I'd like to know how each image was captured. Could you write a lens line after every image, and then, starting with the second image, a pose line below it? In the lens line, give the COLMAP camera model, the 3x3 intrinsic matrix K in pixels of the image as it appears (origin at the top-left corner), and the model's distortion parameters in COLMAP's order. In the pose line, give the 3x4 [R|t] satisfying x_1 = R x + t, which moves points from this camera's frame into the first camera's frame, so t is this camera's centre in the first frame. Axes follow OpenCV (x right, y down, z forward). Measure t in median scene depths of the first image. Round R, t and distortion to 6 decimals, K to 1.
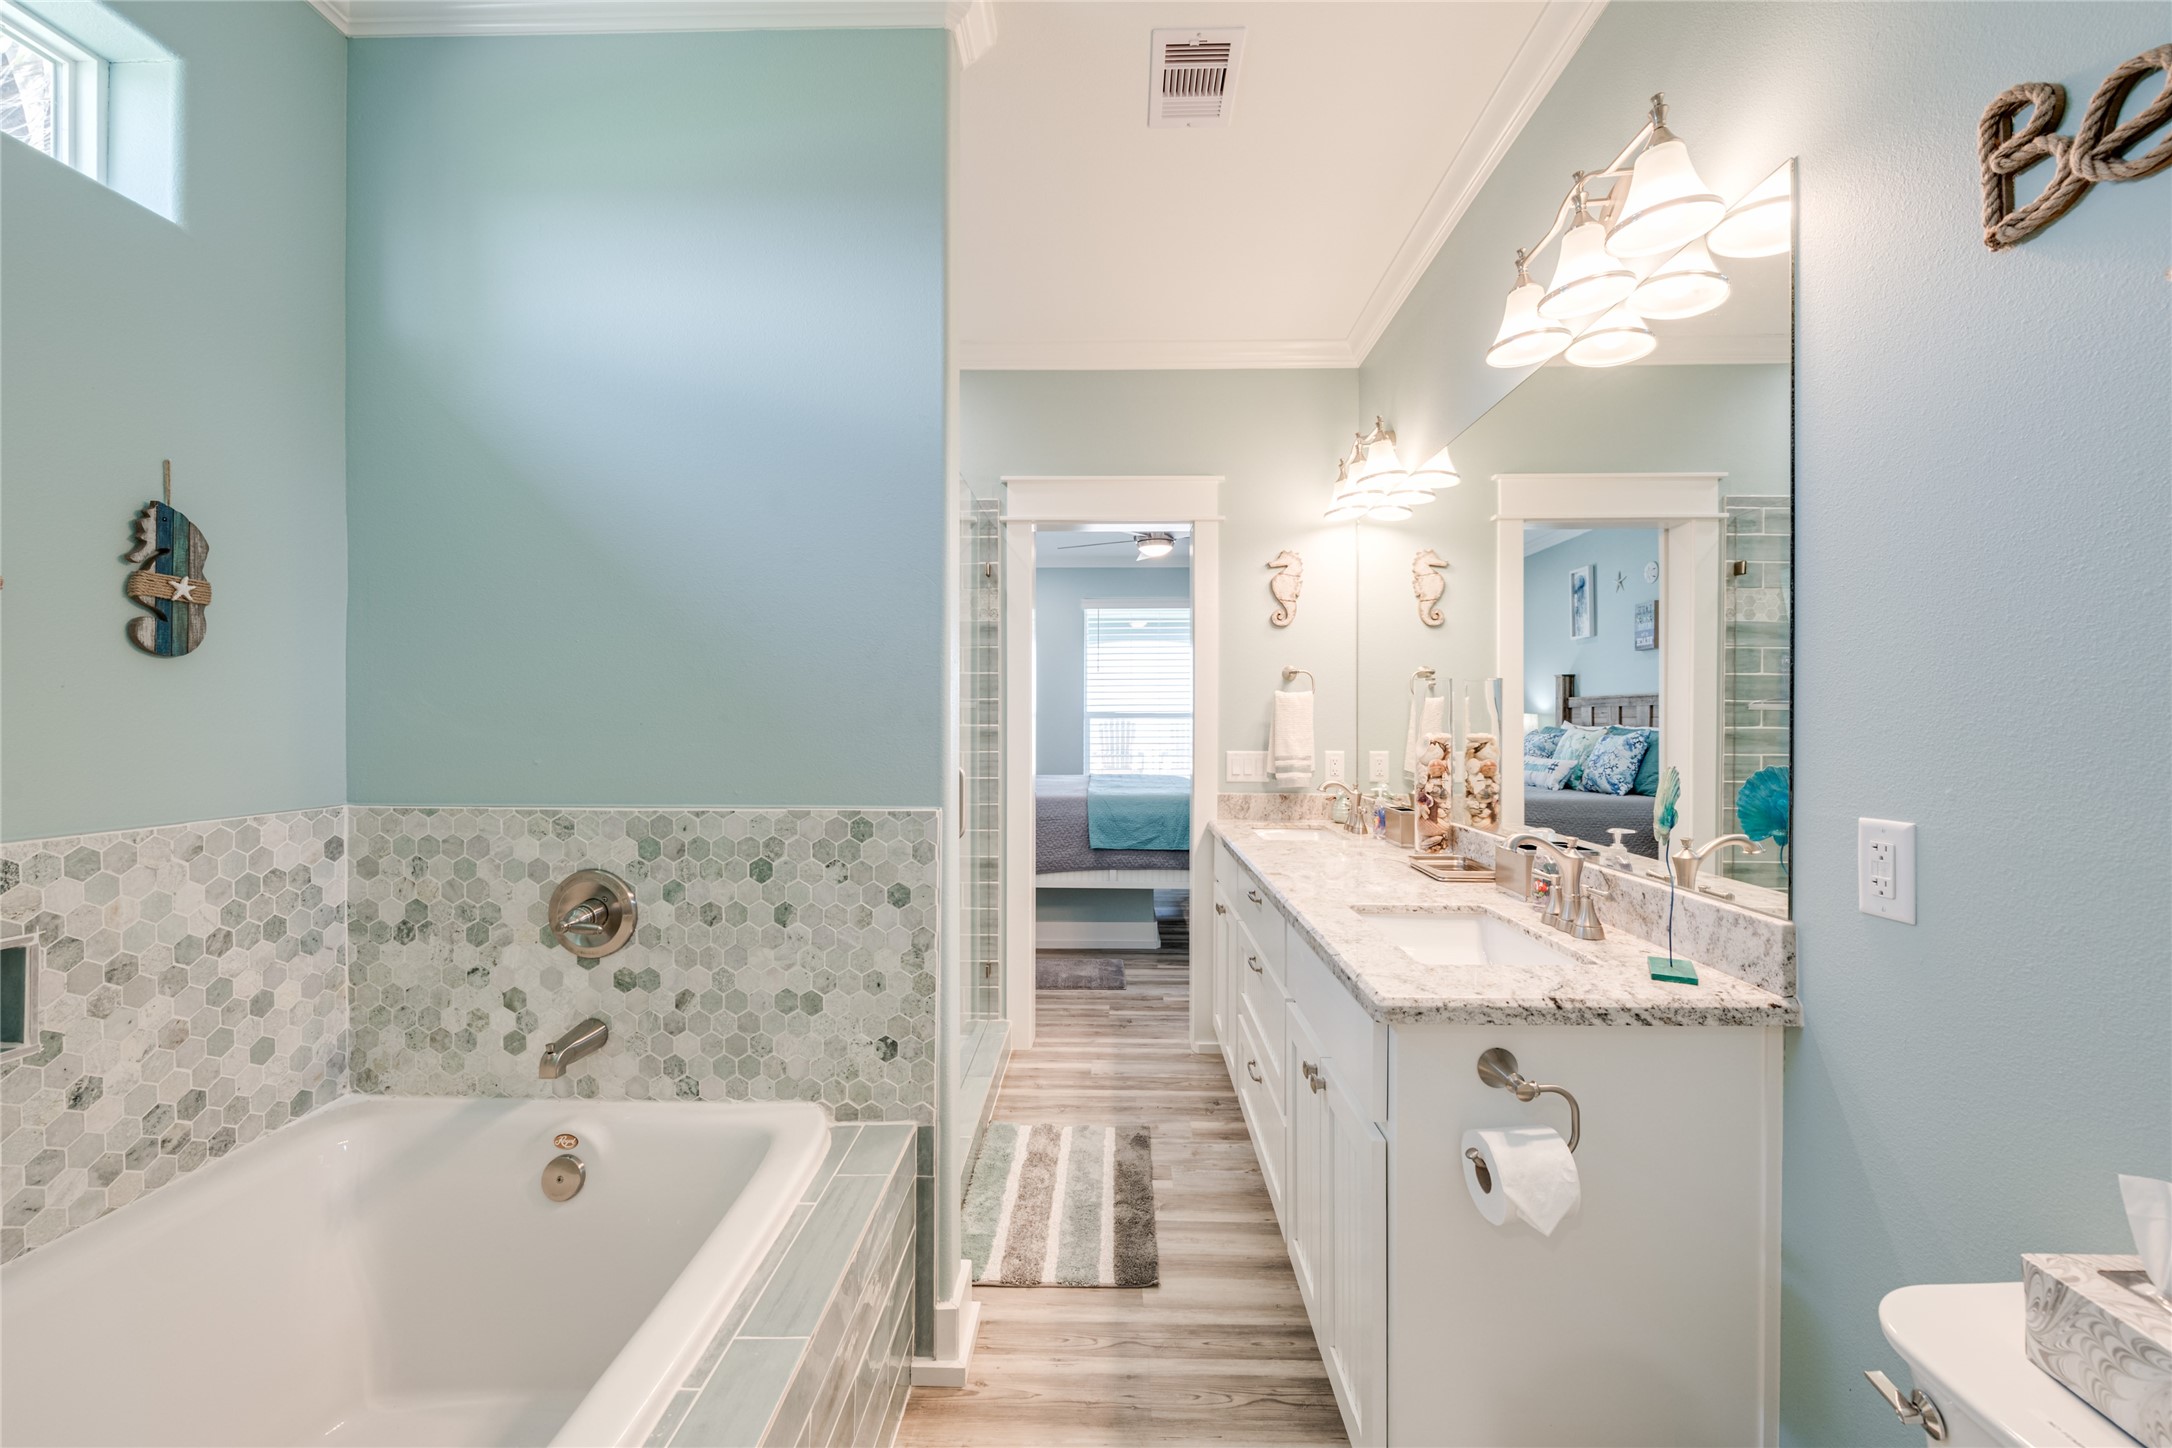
lens RADIAL K [[864.8, 0, 1098.2], [0, 864.8, 732.3], [0, 0, 1]] dist [0.015367, -0.007419]
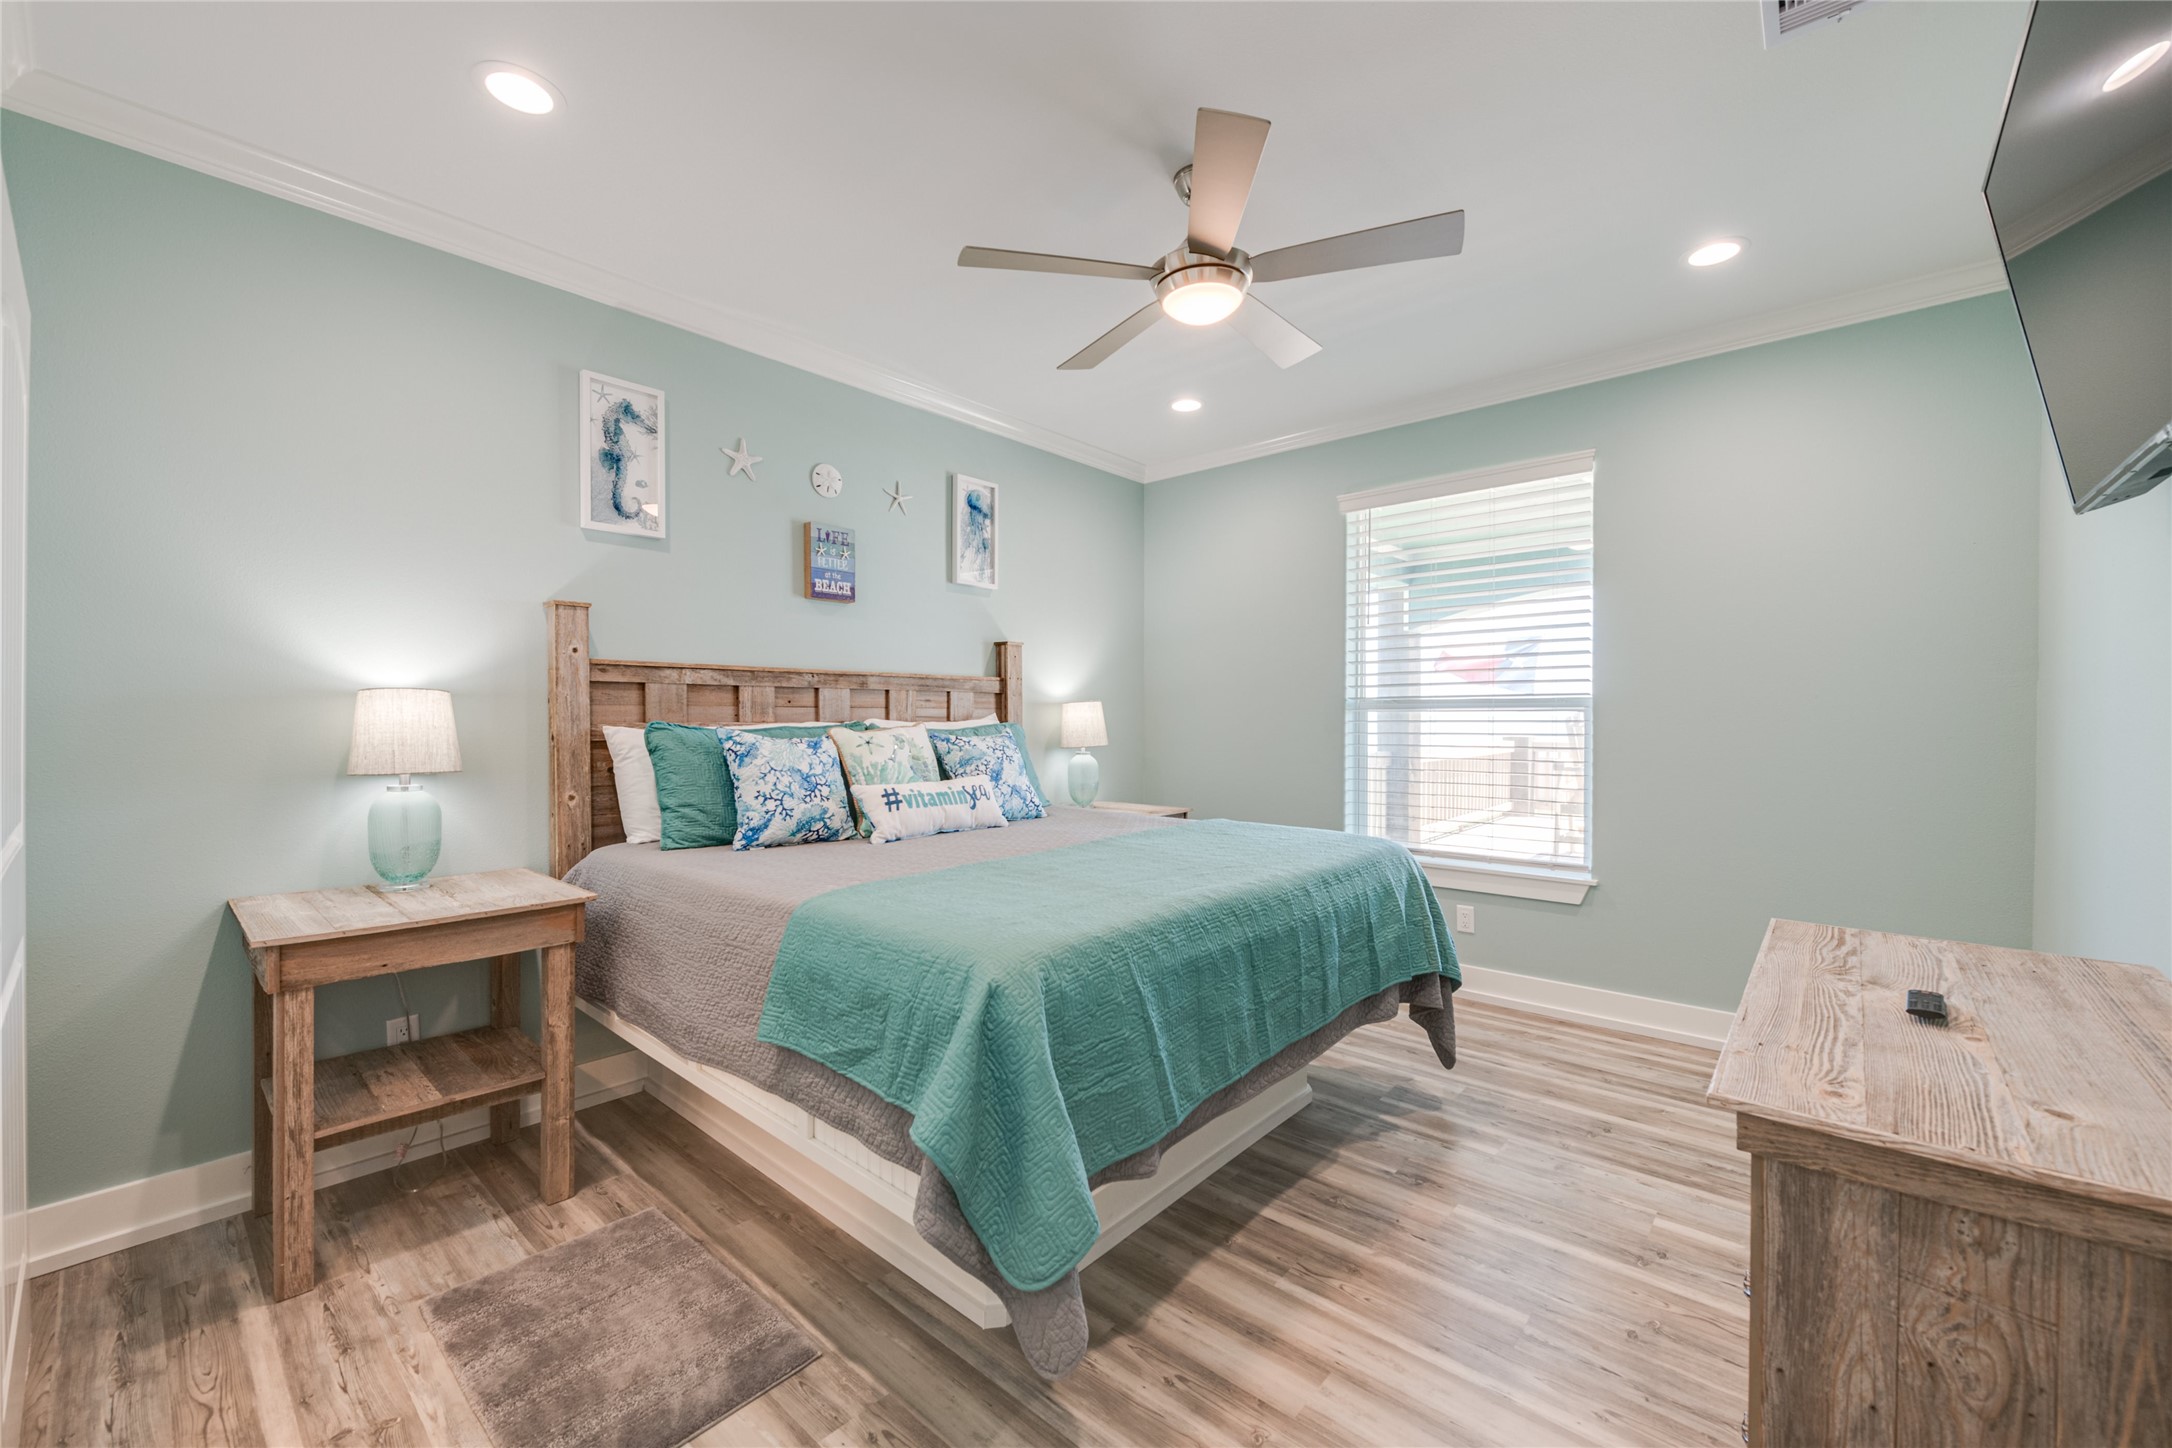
lens RADIAL K [[864.8, 0, 1098.2], [0, 864.8, 732.3], [0, 0, 1]] dist [0.015367, -0.007419]
pose [[0.772112, 0.007841, -0.635438, 0.217917], [-0.004048, 0.999964, 0.007421, -0.006006], [0.635473, -0.003157, 0.772116, 0.477259]]
